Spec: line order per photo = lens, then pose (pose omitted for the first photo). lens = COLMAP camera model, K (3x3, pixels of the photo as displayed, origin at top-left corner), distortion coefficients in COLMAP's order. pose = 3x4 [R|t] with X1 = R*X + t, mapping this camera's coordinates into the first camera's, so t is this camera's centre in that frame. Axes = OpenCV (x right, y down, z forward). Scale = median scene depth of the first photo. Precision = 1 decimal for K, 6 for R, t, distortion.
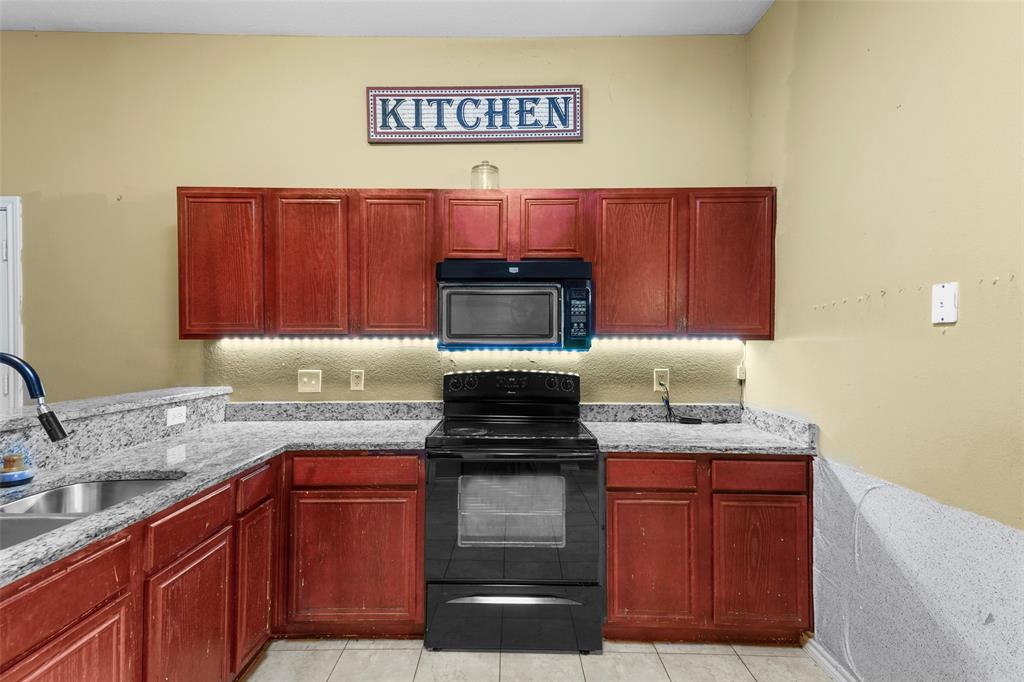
lens RADIAL K [[483.3, 0, 510.8], [0, 483.3, 341.6], [0, 0, 1]] dist [0.038028, -0.000890]
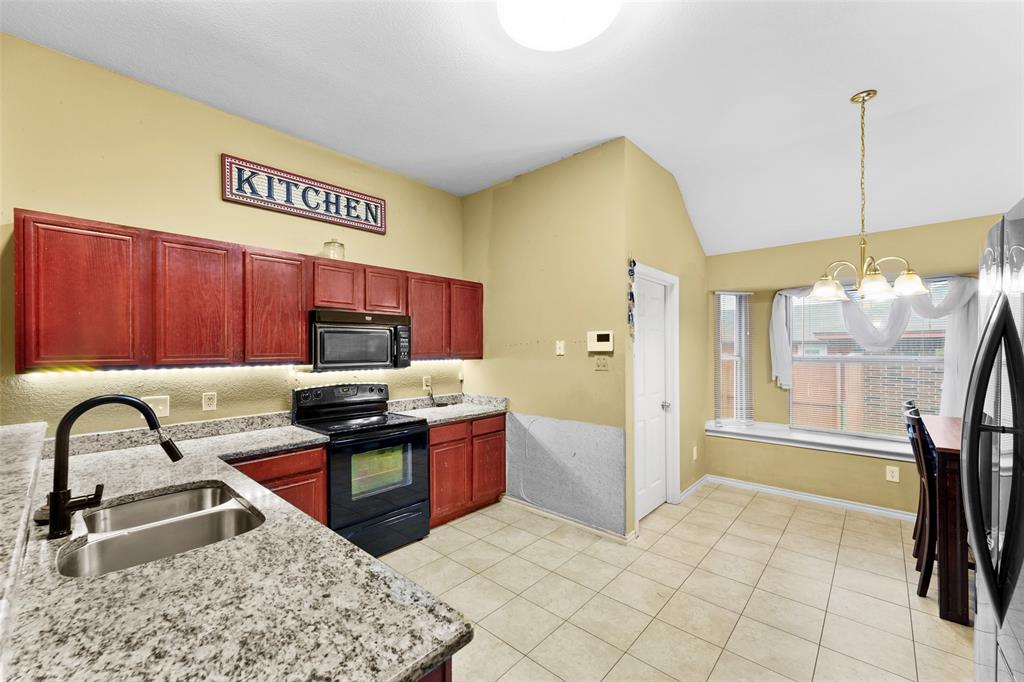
lens RADIAL K [[408.6, 0, 503.4], [0, 408.6, 347.4], [0, 0, 1]] dist [0.003445, -0.001499]
pose [[0.668769, -0.003435, 0.743463, -0.642263], [0.007036, 0.999974, -0.001708, -0.047348], [-0.743437, 0.006373, 0.668775, -0.184626]]
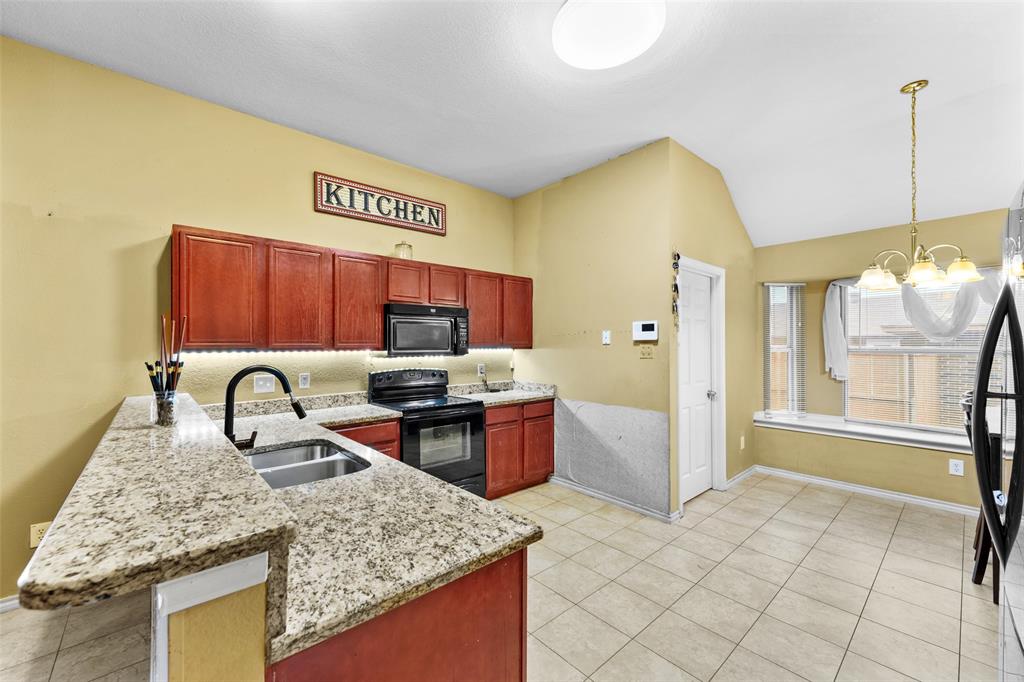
lens RADIAL K [[408.6, 0, 500.9], [0, 408.6, 341.3], [0, 0, 1]] dist [0.003445, -0.001499]
pose [[0.747623, 0.001676, 0.664121, -0.749352], [0.004768, 0.999957, -0.007892, -0.022728], [-0.664106, 0.009067, 0.747583, -0.251749]]
